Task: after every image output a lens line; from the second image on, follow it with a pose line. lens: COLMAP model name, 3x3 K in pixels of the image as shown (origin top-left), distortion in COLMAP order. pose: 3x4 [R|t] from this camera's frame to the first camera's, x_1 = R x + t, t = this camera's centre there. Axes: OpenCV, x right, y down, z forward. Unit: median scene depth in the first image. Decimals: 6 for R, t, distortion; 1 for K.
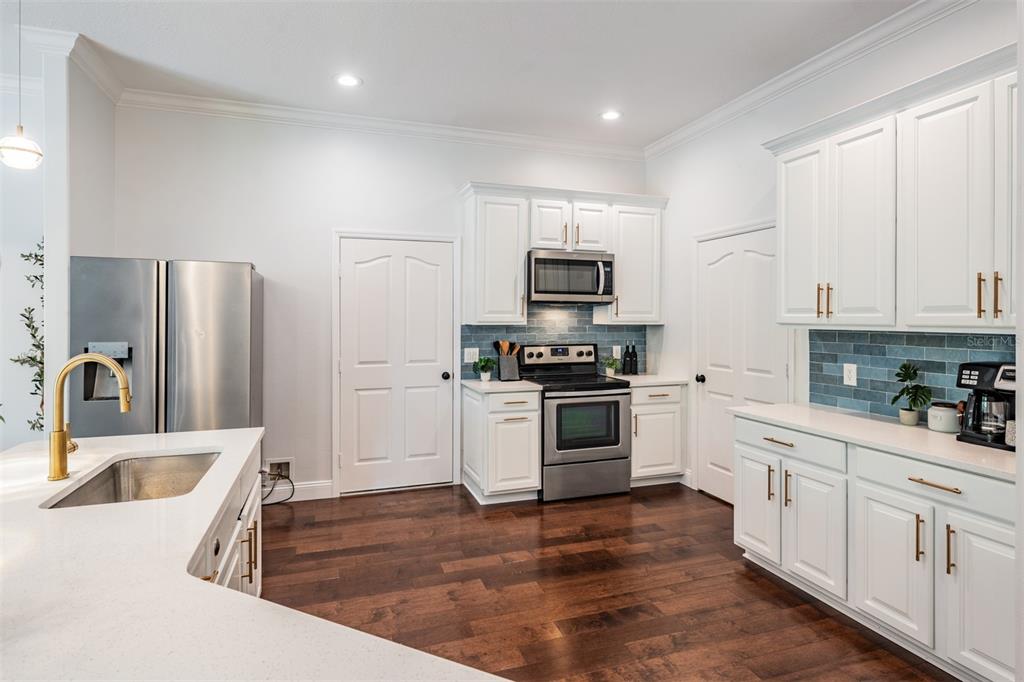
lens RADIAL K [[542.1, 0, 510.0], [0, 542.1, 316.7], [0, 0, 1]] dist [0.003029, 0.000099]
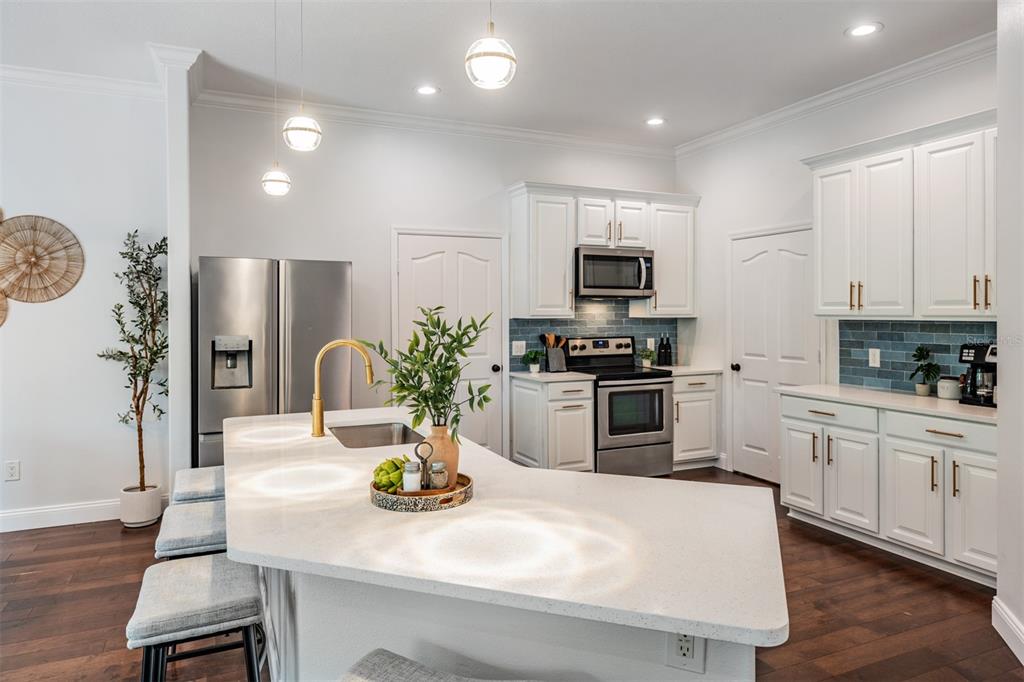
lens RADIAL K [[656.0, 0, 511.2], [0, 656.0, 312.8], [0, 0, 1]] dist [-0.002177, 0.000815]
pose [[0.995358, -0.005122, 0.096108, -0.252735], [0.004861, 0.999984, 0.002946, 0.000153], [-0.096122, -0.002465, 0.995367, -0.293299]]
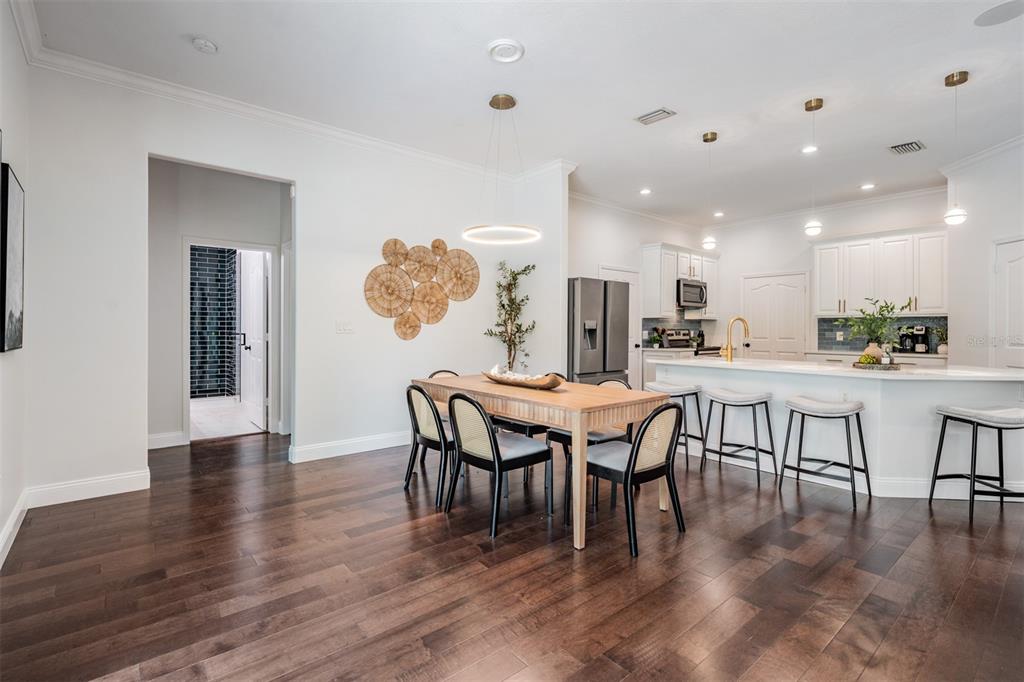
lens RADIAL K [[481.3, 0, 501.8], [0, 481.3, 338.1], [0, 0, 1]] dist [0.000537, -0.000102]
pose [[0.934384, -0.005470, 0.356225, -1.370235], [-0.001677, 0.999804, 0.019752, 0.062757], [-0.356263, -0.019053, 0.934191, -0.439684]]
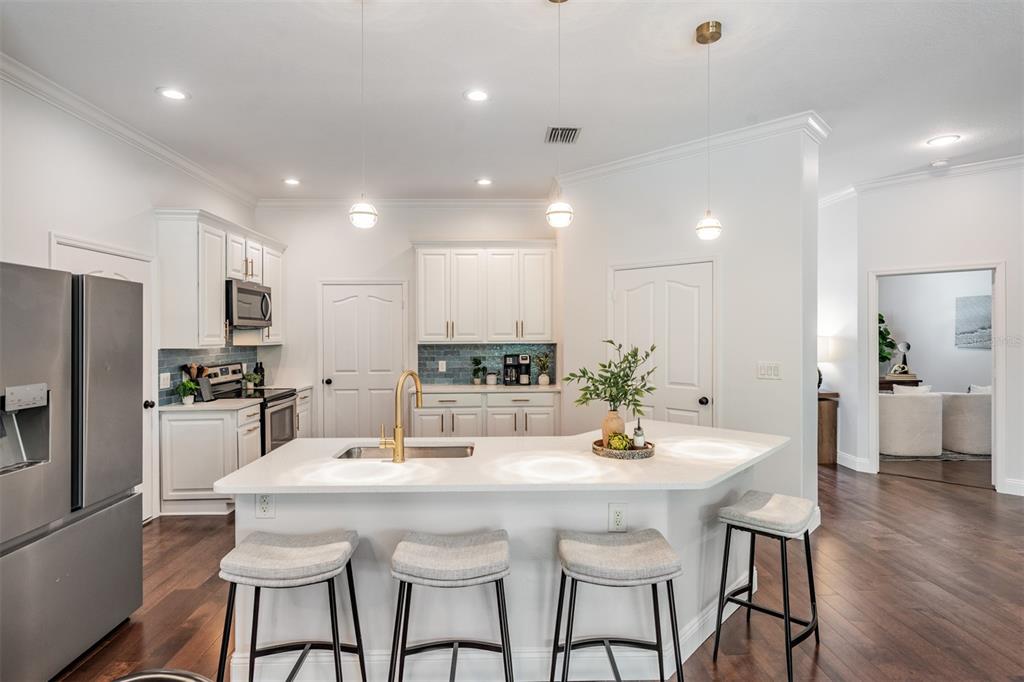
lens RADIAL K [[535.6, 0, 508.5], [0, 535.6, 332.0], [0, 0, 1]] dist [0.005057, 0.000523]
pose [[0.289055, -0.001959, 0.957311, -1.000190], [0.005193, 0.999986, 0.000478, -0.015850], [-0.957298, 0.004833, 0.289061, 0.167042]]
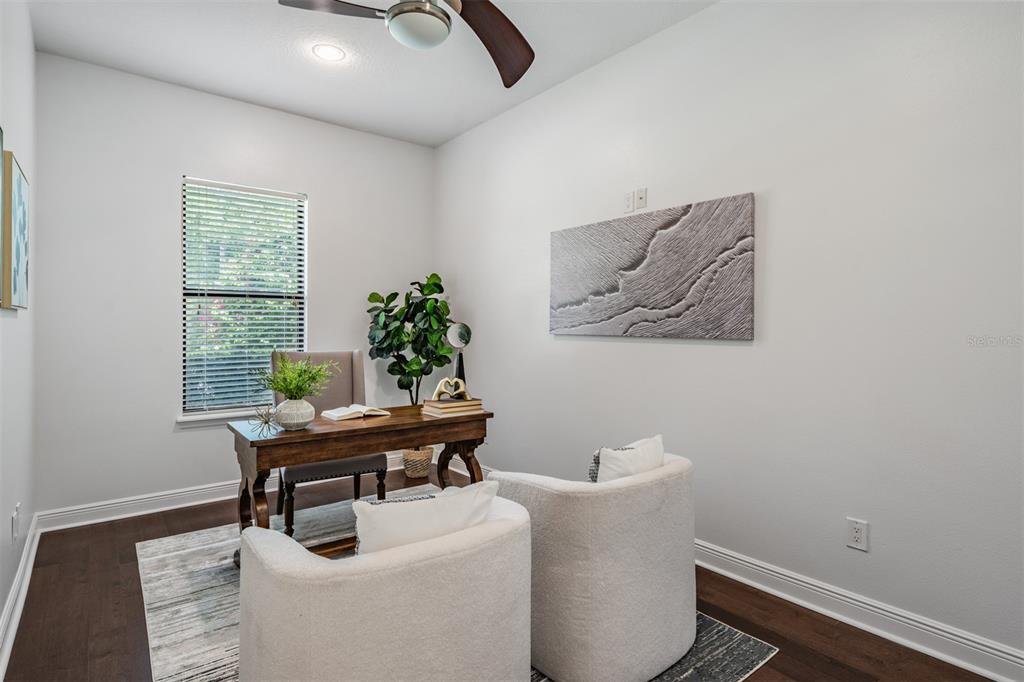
lens RADIAL K [[514.0, 0, 526.0], [0, 514.0, 315.4], [0, 0, 1]] dist [0.003227, 0.000597]
pose [[-0.371311, 0.025189, 0.928167, 0.651231], [0.002833, 0.999658, -0.025996, 0.041702], [-0.928504, -0.007023, -0.371256, -0.502639]]
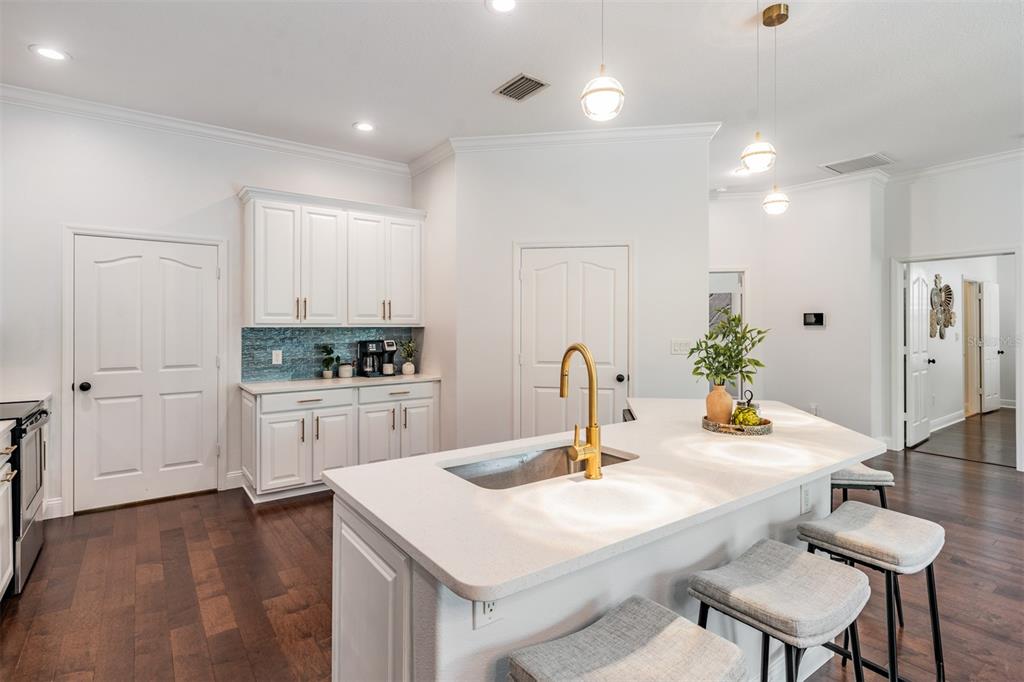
lens RADIAL K [[507.7, 0, 515.7], [0, 507.7, 322.8], [0, 0, 1]] dist [0.001447, 0.000146]
pose [[-0.310308, 0.006045, 0.950617, -0.791565], [0.001846, 0.999982, -0.005757, 0.016433], [-0.950634, -0.000031, -0.310314, 0.679245]]
